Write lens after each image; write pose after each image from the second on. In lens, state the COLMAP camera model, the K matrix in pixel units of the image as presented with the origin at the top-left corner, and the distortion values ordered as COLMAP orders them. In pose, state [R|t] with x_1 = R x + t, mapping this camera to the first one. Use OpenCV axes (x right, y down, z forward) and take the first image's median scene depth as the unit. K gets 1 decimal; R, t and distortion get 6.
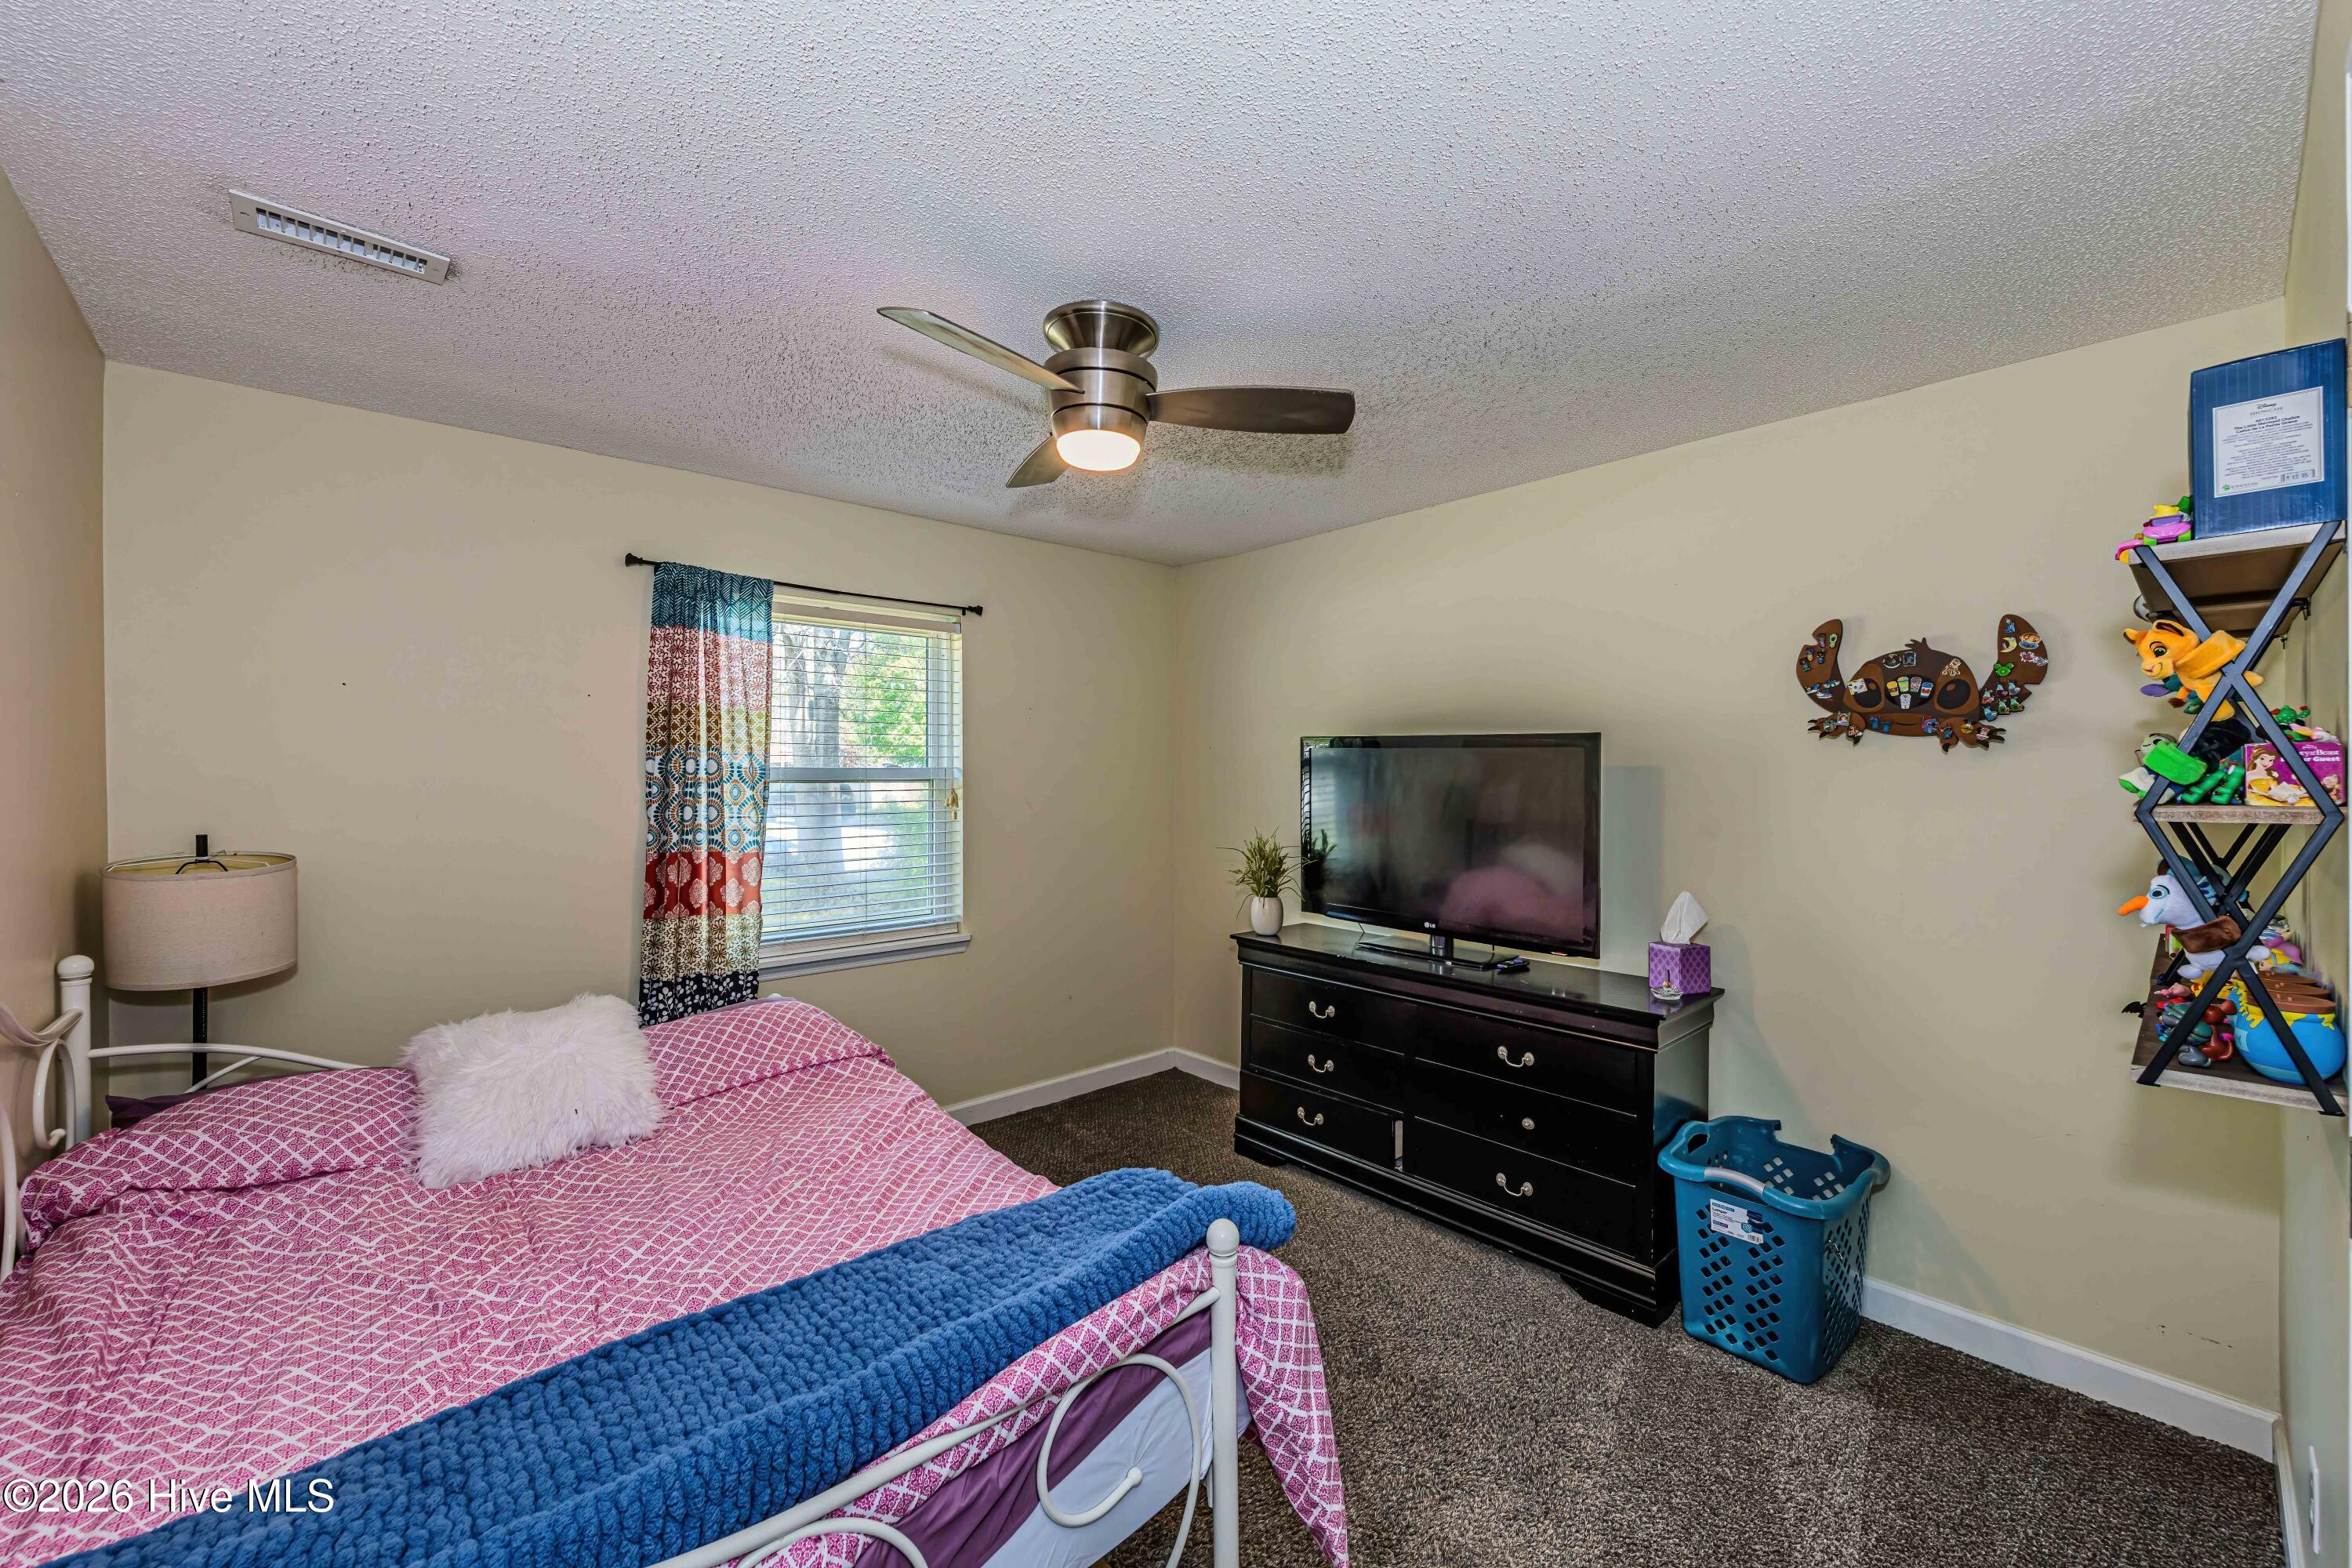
lens RADIAL K [[892.2, 0, 1169.6], [0, 892.2, 777.6], [0, 0, 1]] dist [0.000140, -0.000201]
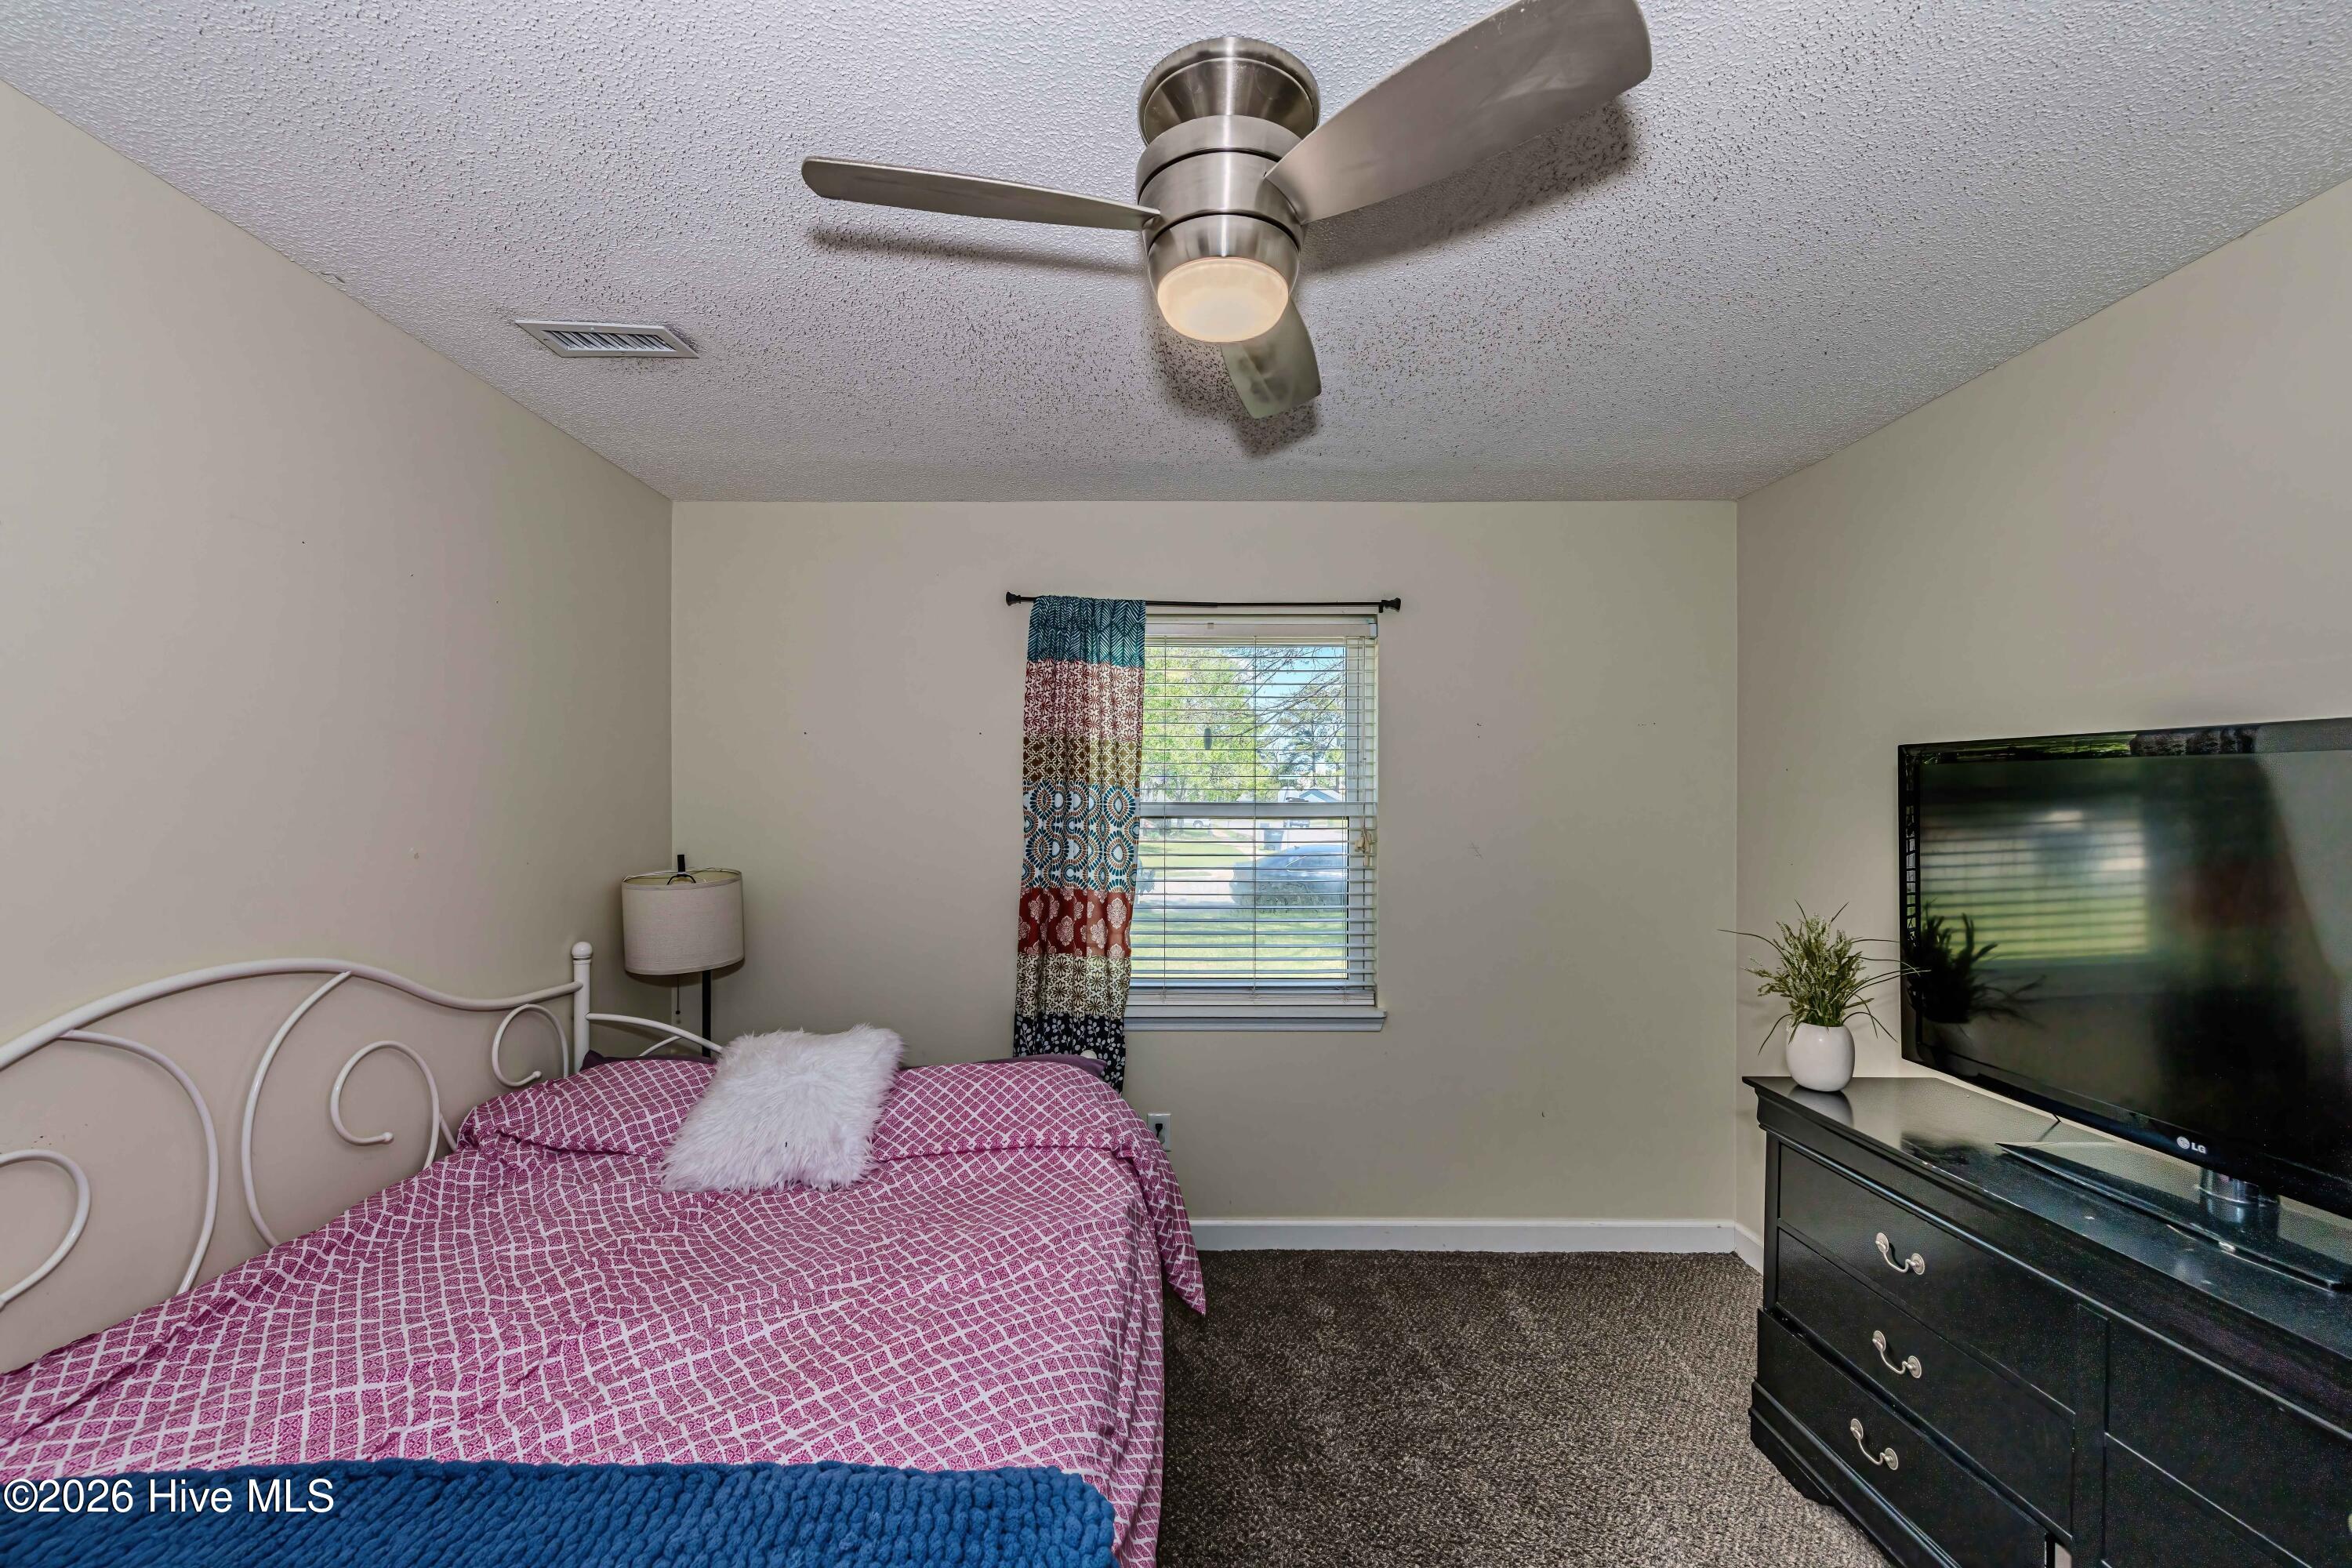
lens RADIAL K [[922.8, 0, 1176.0], [0, 922.8, 803.1], [0, 0, 1]] dist [0.007796, -0.000263]
pose [[0.757214, 0.001321, -0.653166, 0.220578], [-0.006700, 0.999961, -0.005745, -0.004931], [0.653133, 0.008727, 0.757193, 0.312373]]
